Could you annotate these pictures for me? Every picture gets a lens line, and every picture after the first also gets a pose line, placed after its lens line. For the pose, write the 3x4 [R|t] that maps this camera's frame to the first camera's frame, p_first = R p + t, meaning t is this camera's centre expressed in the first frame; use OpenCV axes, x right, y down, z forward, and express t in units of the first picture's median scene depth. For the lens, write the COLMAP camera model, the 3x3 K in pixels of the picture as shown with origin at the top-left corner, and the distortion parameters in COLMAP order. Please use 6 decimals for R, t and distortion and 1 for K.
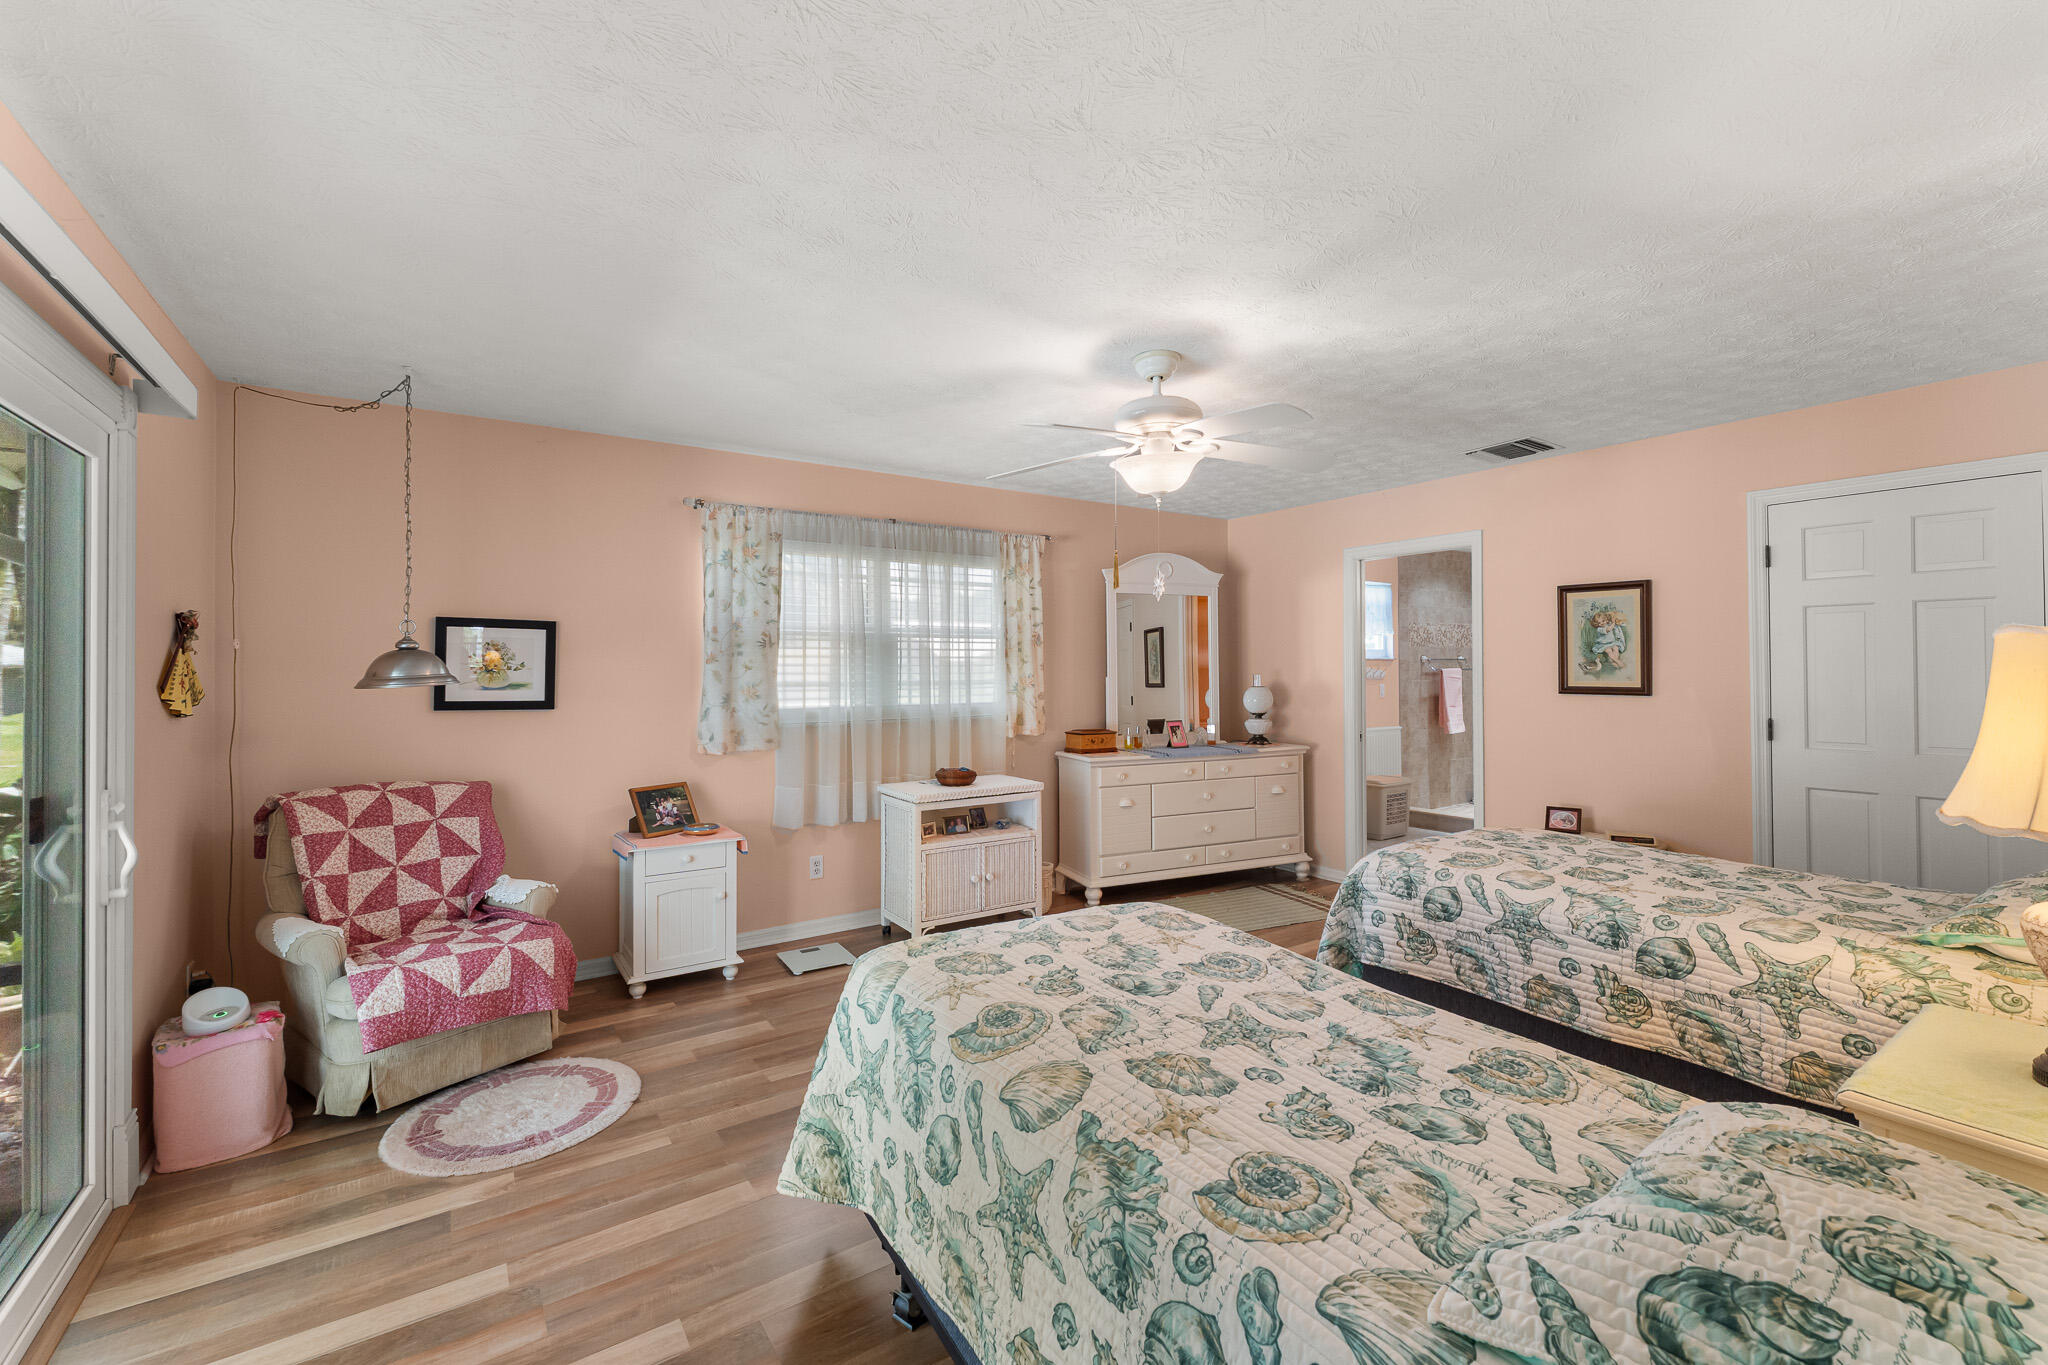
lens RADIAL K [[822.2, 0, 1024.6], [0, 822.2, 679.7], [0, 0, 1]] dist [-0.001940, -0.000097]
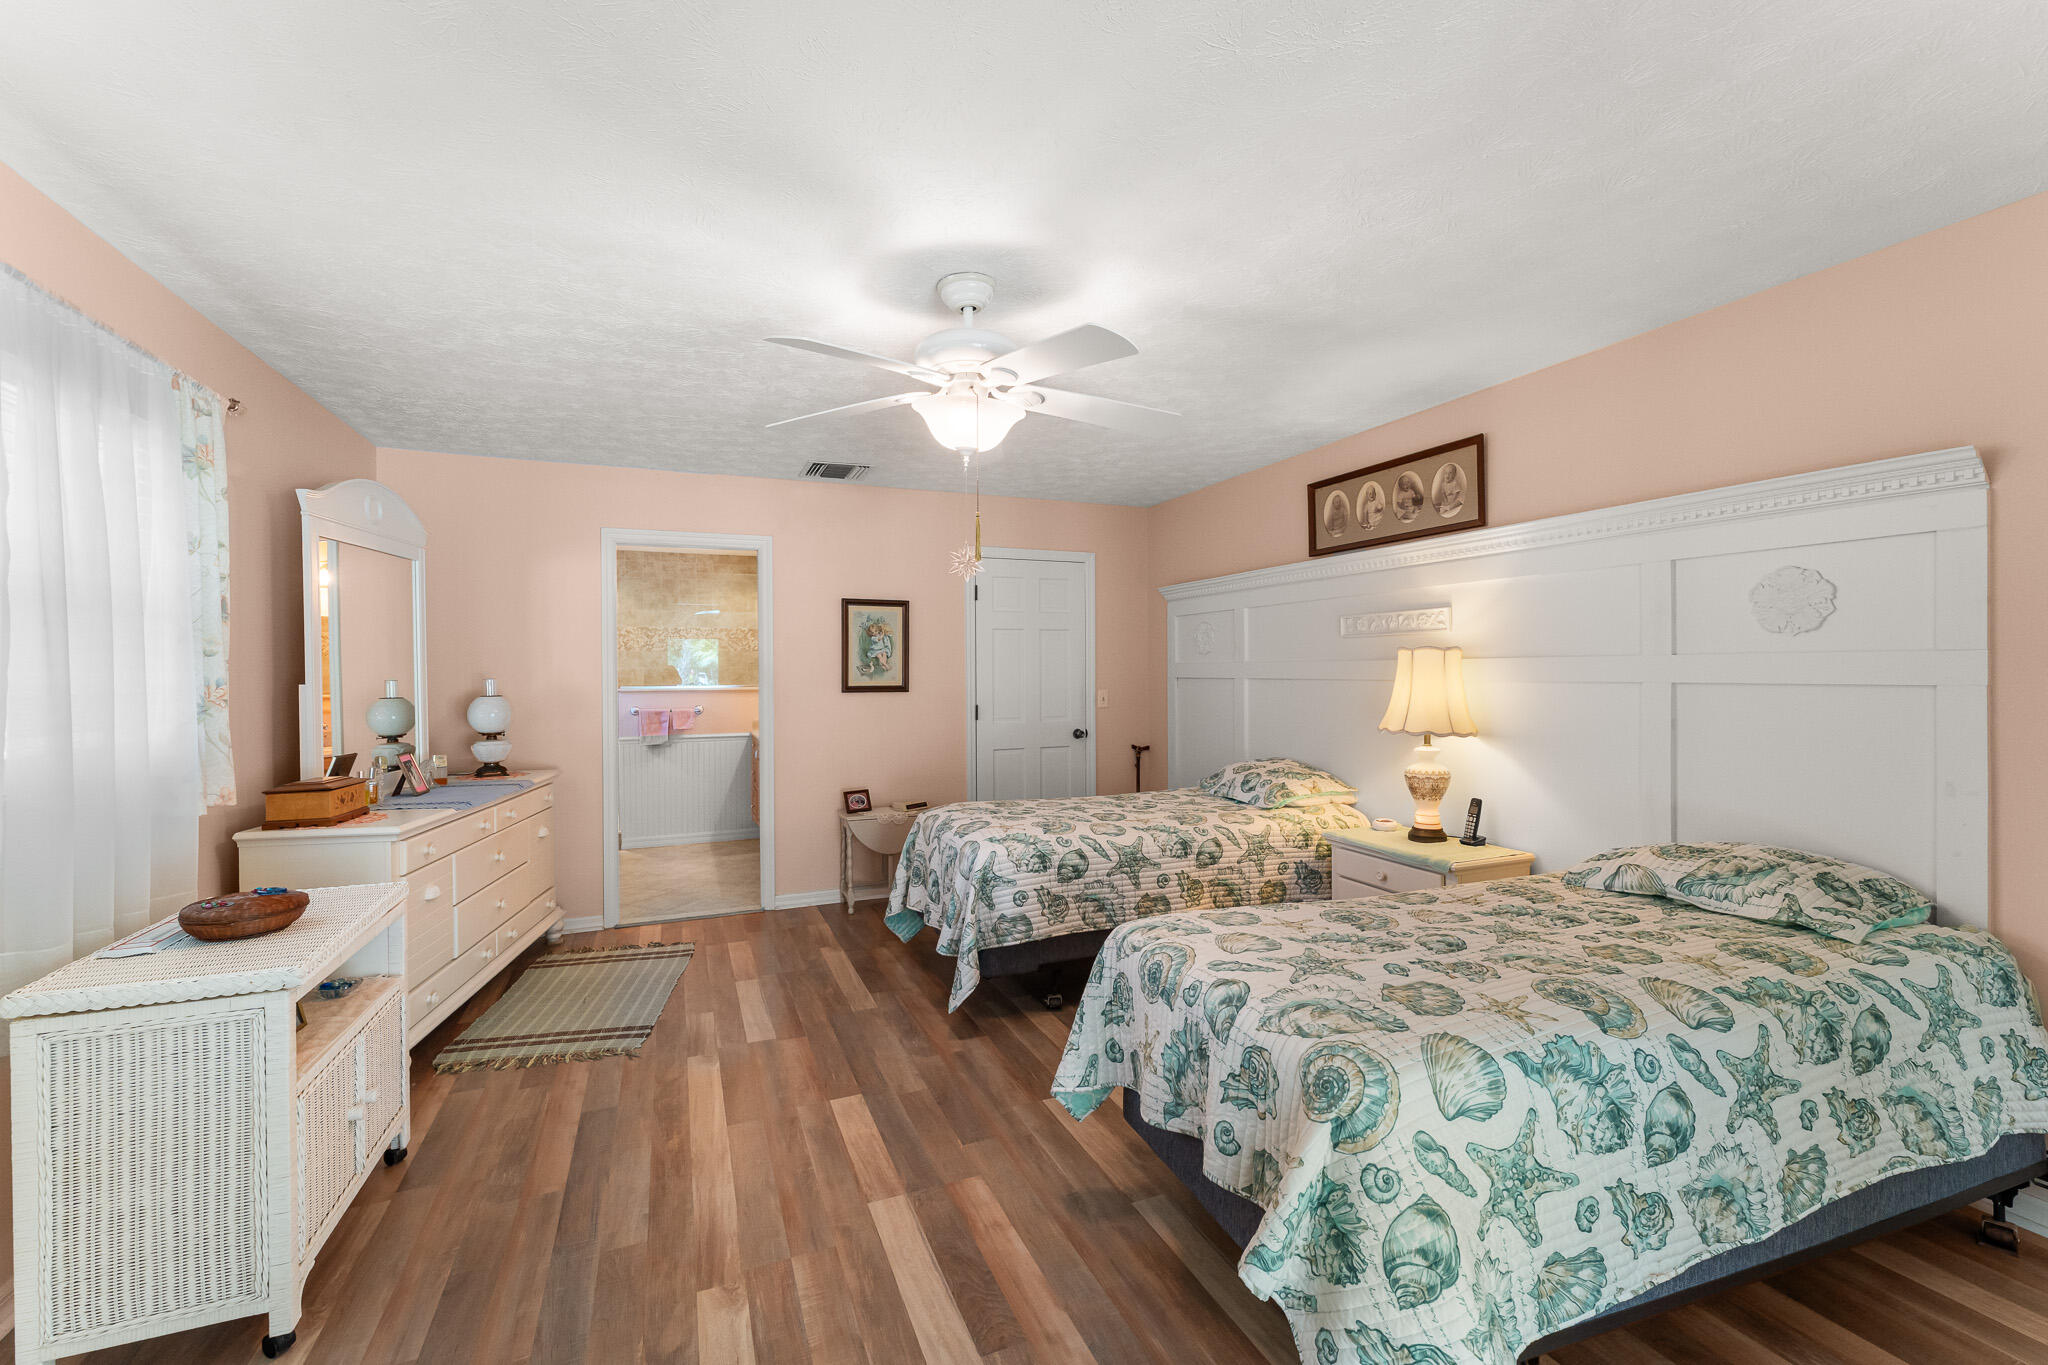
lens RADIAL K [[822.2, 0, 1024.6], [0, 822.2, 679.7], [0, 0, 1]] dist [-0.001940, -0.000097]
pose [[0.227364, -0.006013, 0.973791, -0.641165], [0.017861, 0.999838, 0.002003, 0.002117], [-0.973646, 0.016938, 0.227435, 0.777663]]
